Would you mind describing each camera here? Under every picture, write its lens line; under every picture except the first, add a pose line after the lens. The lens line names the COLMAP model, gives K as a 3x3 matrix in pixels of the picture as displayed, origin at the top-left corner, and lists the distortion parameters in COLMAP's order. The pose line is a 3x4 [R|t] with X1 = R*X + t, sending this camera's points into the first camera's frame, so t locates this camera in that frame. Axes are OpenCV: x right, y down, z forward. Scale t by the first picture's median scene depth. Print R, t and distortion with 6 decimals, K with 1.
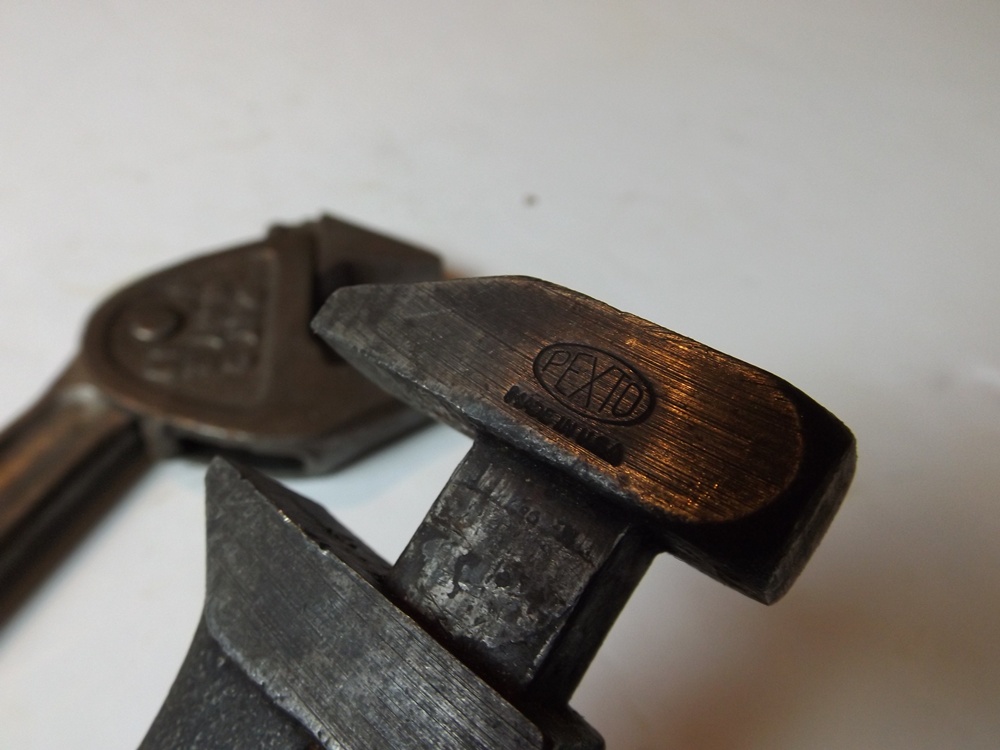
lens RADIAL K [[714.2, 0, 500.0], [0, 714.2, 375.0], [0, 0, 1]] dist [0.050778, -0.081959]
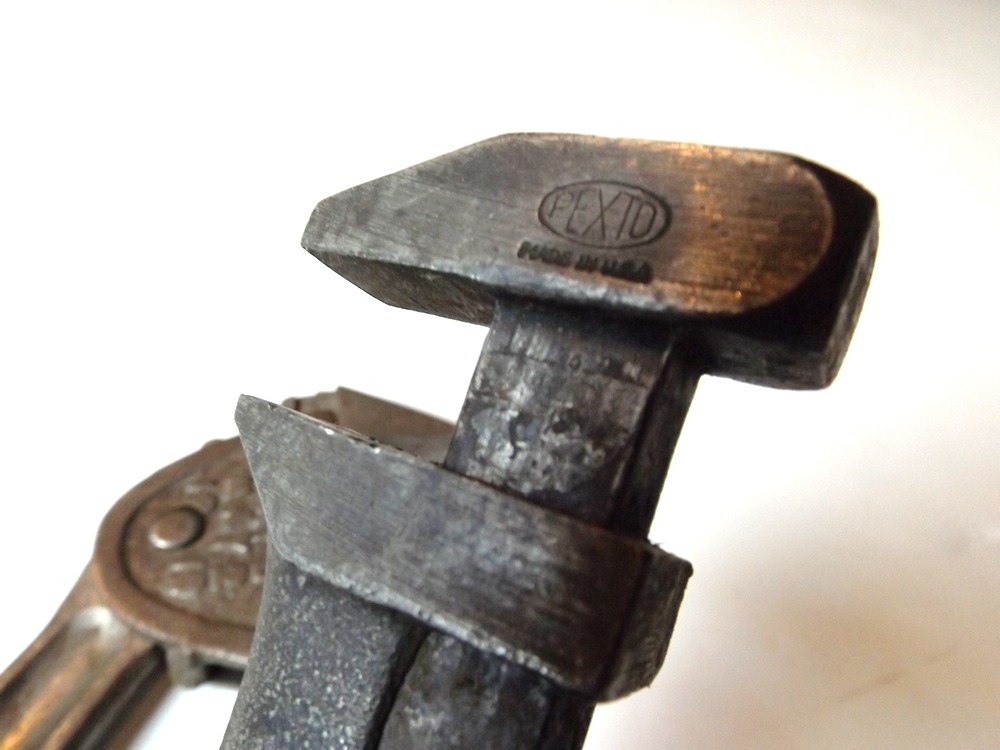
lens RADIAL K [[714.2, 0, 500.0], [0, 714.2, 375.0], [0, 0, 1]] dist [0.050778, -0.081959]
pose [[0.971900, -0.234589, 0.019443, -0.076034], [0.232735, 0.970020, 0.069969, 0.120488], [-0.035274, -0.063478, 0.997360, 0.016433]]
